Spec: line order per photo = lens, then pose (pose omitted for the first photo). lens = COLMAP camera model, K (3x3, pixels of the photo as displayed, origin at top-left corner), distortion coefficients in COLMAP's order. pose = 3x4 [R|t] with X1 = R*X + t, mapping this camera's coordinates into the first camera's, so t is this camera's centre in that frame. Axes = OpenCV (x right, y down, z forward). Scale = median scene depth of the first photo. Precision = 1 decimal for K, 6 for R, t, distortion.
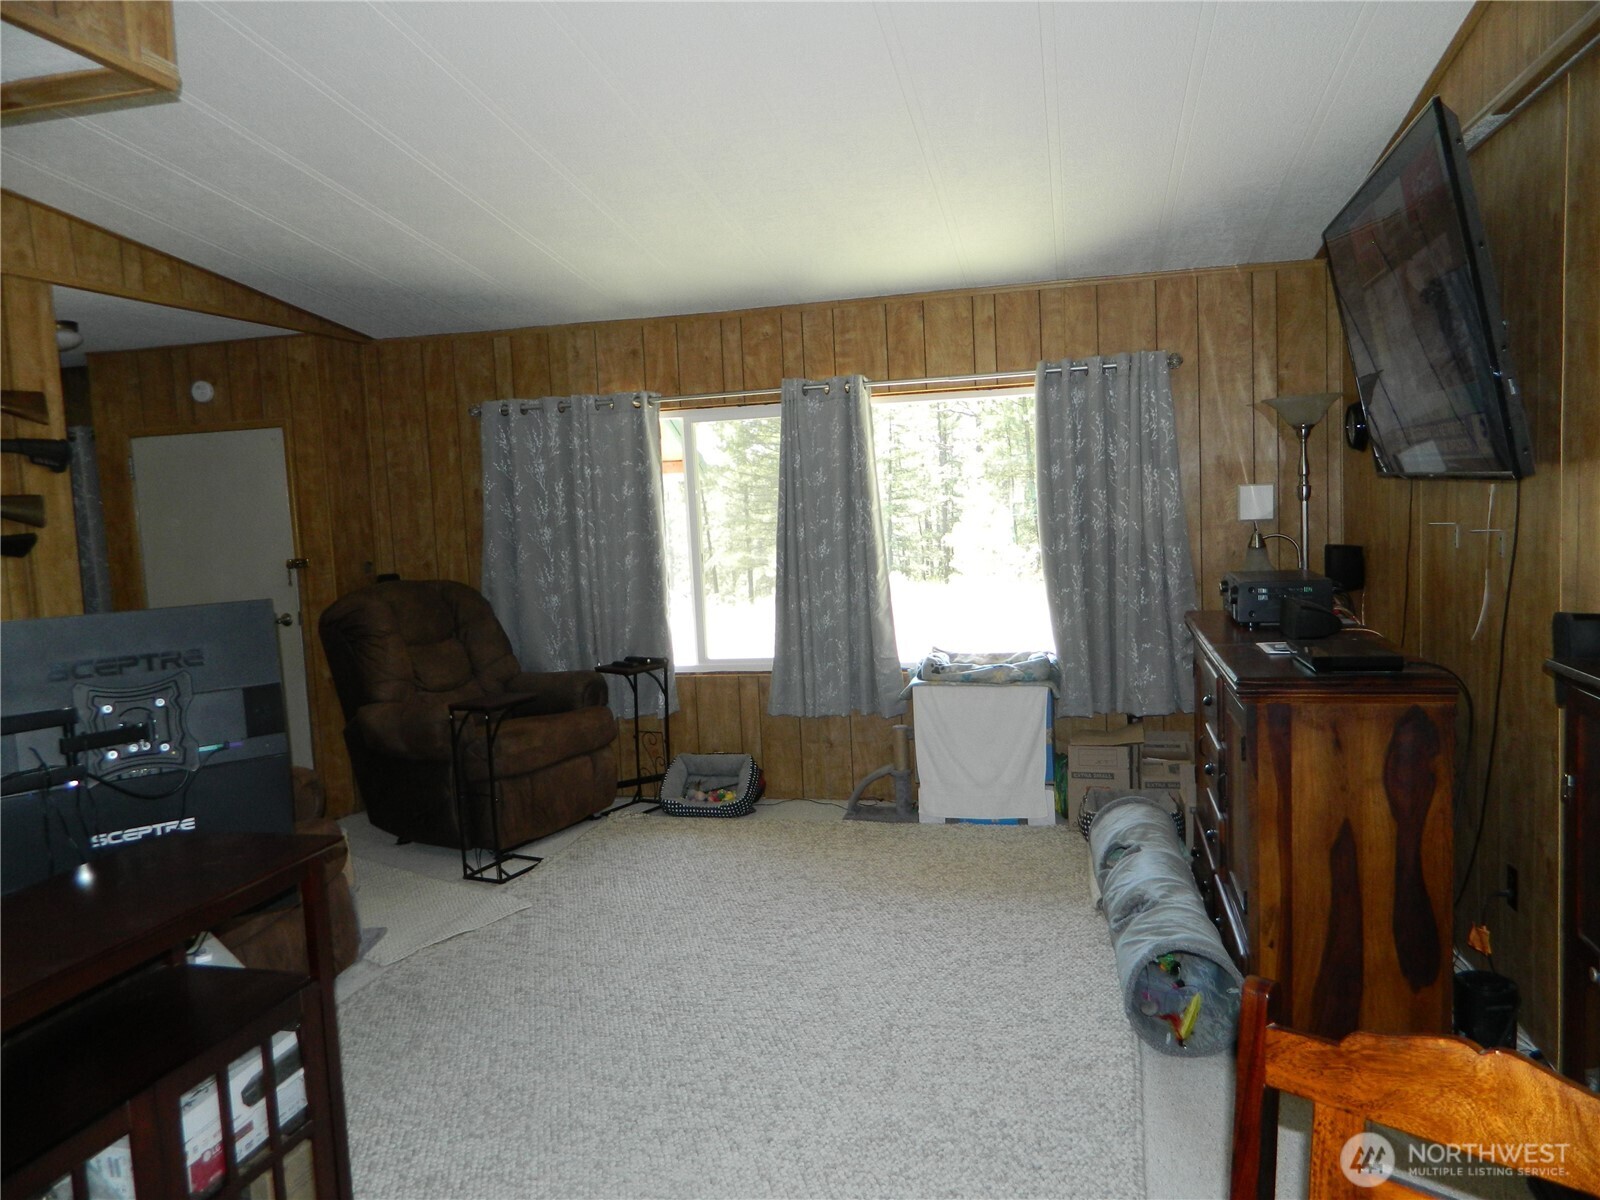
lens RADIAL K [[1170.0, 0, 797.7], [0, 1170.0, 603.1], [0, 0, 1]] dist [0.006854, -0.013045]
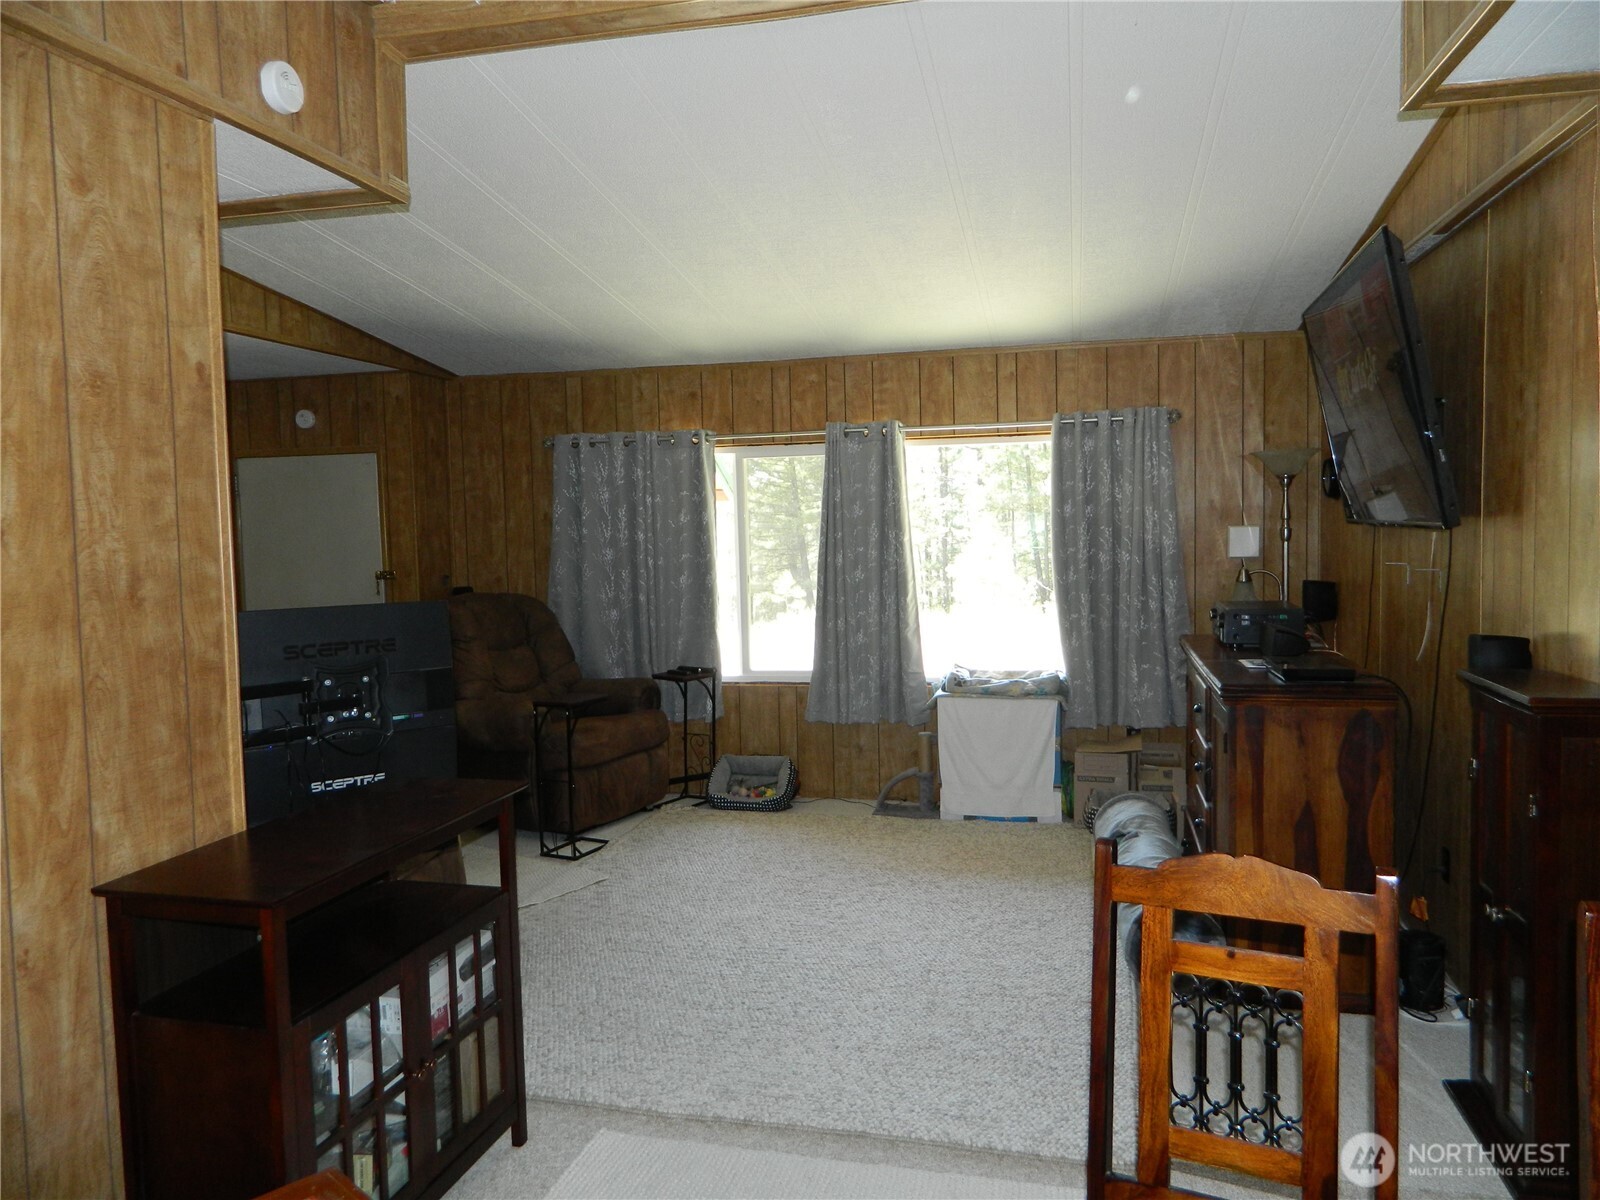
lens RADIAL K [[1170.0, 0, 801.9], [0, 1170.0, 599.6], [0, 0, 1]] dist [0.006854, -0.013045]
pose [[0.999683, 0.024515, 0.005654, -0.045252], [-0.024356, 0.999347, -0.026689, 0.011629], [-0.006305, 0.026543, 0.999628, -0.140895]]
